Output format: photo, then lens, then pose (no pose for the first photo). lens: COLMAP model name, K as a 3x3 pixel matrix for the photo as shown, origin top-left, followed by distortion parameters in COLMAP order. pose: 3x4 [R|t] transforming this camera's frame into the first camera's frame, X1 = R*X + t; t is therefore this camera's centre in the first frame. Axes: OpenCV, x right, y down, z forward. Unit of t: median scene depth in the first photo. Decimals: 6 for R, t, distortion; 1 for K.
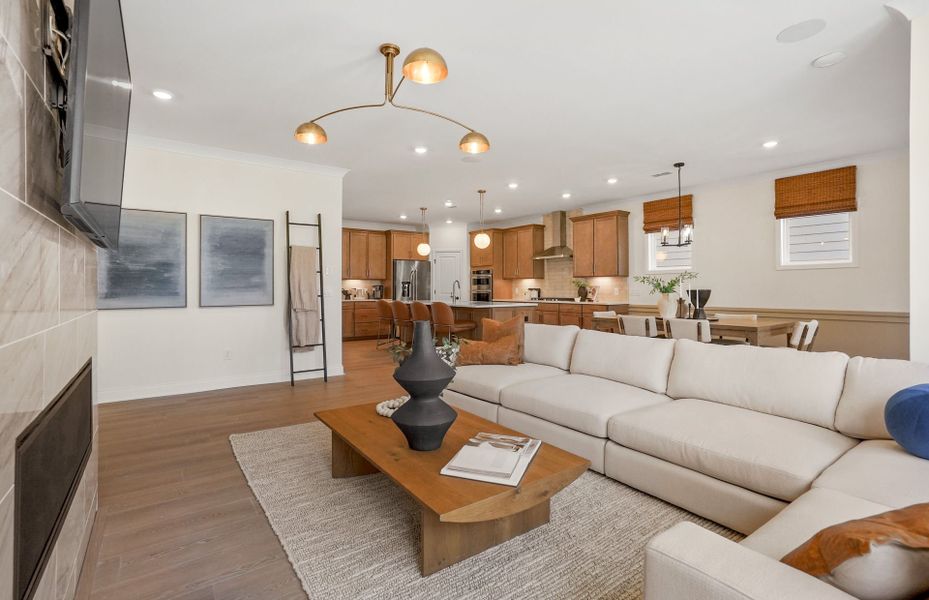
lens RADIAL K [[435.9, 0, 462.2], [0, 435.9, 292.2], [0, 0, 1]] dist [-0.012287, 0.005116]
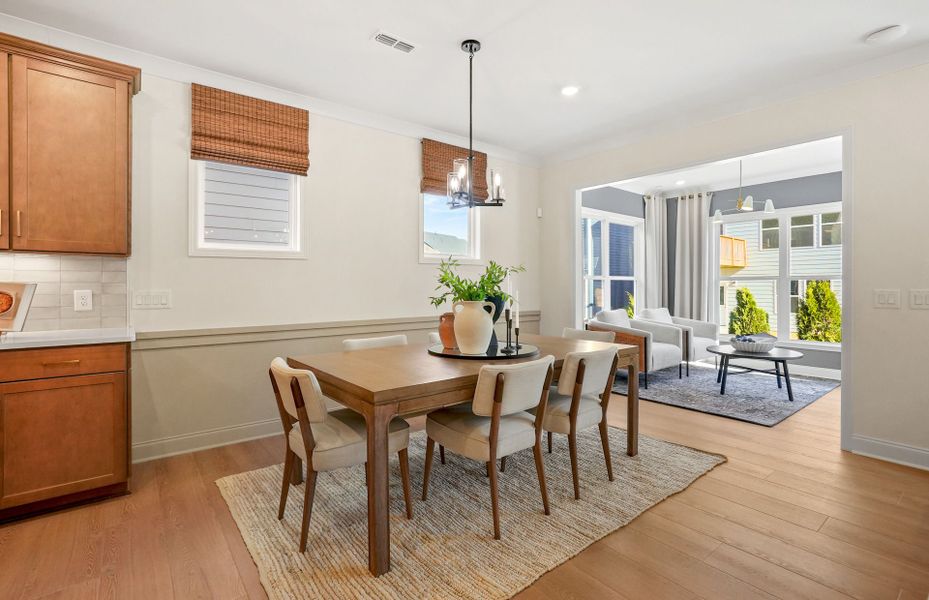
lens RADIAL K [[435.9, 0, 465.8], [0, 435.9, 288.8], [0, 0, 1]] dist [-0.012287, 0.005116]
pose [[-0.048204, -0.005852, 0.998820, -0.010020], [0.011181, 0.999917, 0.006398, -0.013897], [-0.998775, 0.011477, -0.048134, 1.045278]]
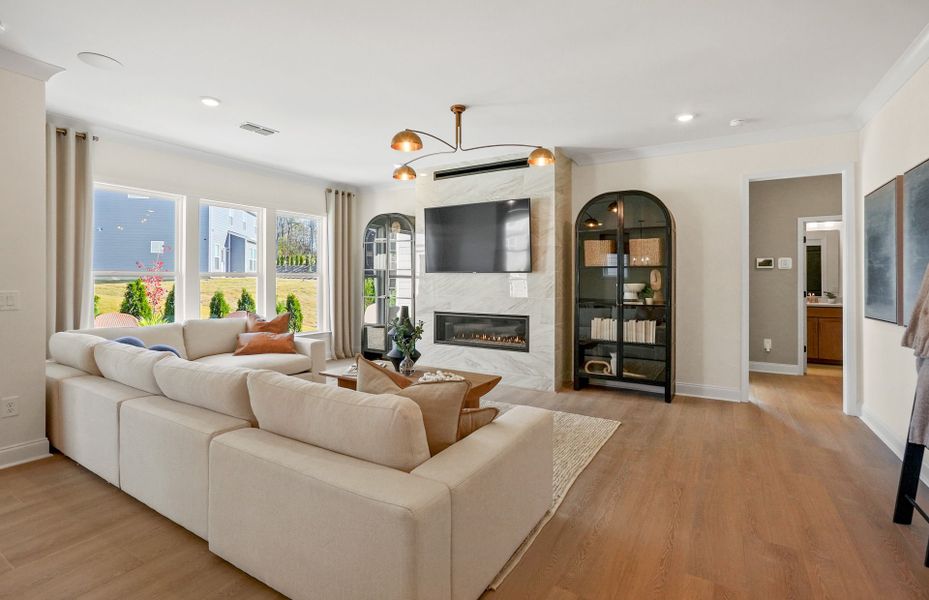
lens RADIAL K [[435.9, 0, 466.2], [0, 435.9, 279.5], [0, 0, 1]] dist [-0.012287, 0.005116]
pose [[-0.924378, -0.003283, -0.381464, 0.162186], [-0.008634, 0.999887, 0.012316, -0.030509], [0.381380, 0.014678, -0.924302, 1.175691]]
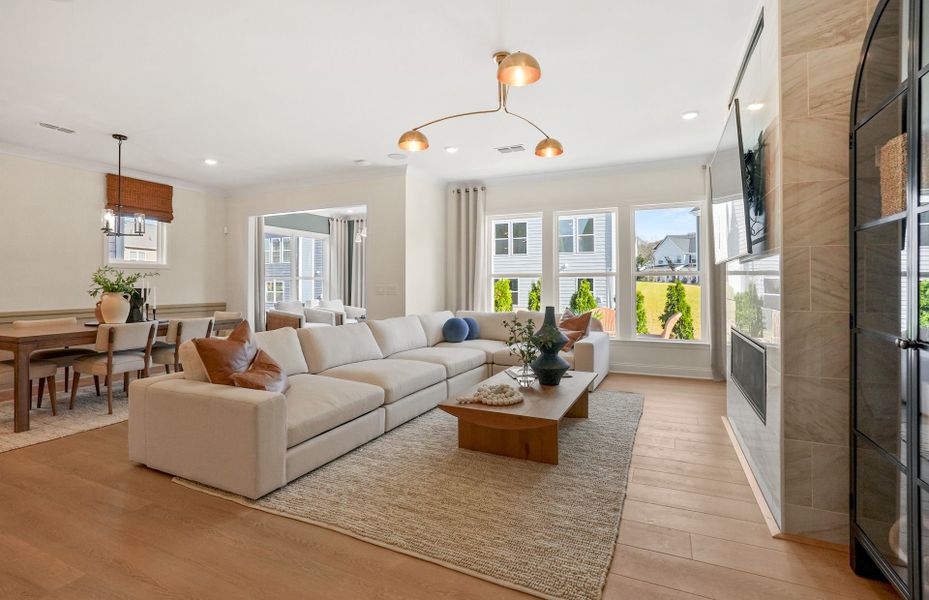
lens RADIAL K [[435.9, 0, 461.2], [0, 435.9, 284.6], [0, 0, 1]] dist [-0.012287, 0.005116]
pose [[-0.479233, 0.000246, 0.877688, -0.543615], [0.012101, 0.999907, 0.006327, -0.009996], [-0.877604, 0.013653, -0.479192, 0.835885]]
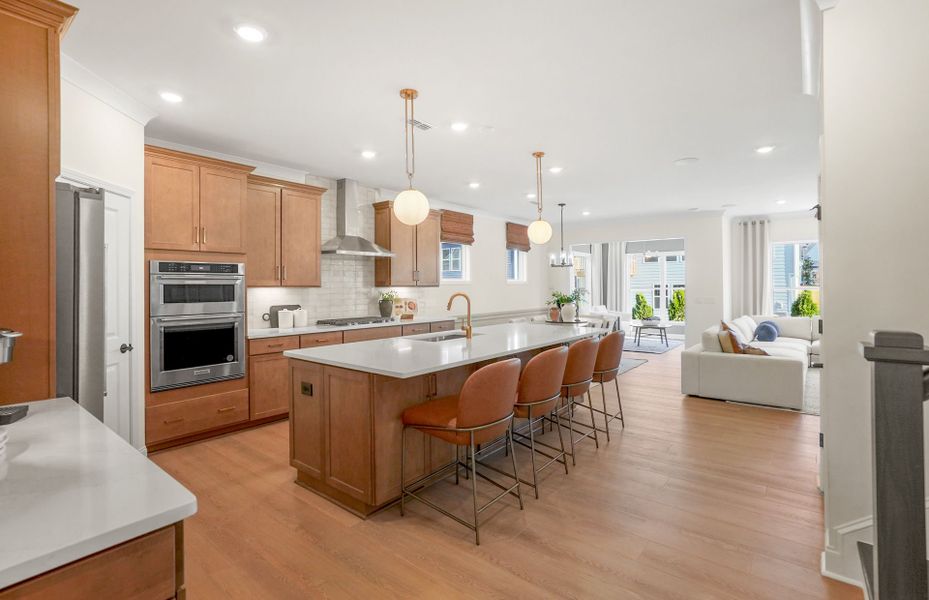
lens RADIAL K [[435.9, 0, 473.0], [0, 435.9, 289.9], [0, 0, 1]] dist [-0.012287, 0.005116]
pose [[-0.279812, -0.004192, 0.960046, -0.710961], [0.014579, 0.999857, 0.008615, -0.050876], [-0.959944, 0.016407, -0.279711, 1.653920]]
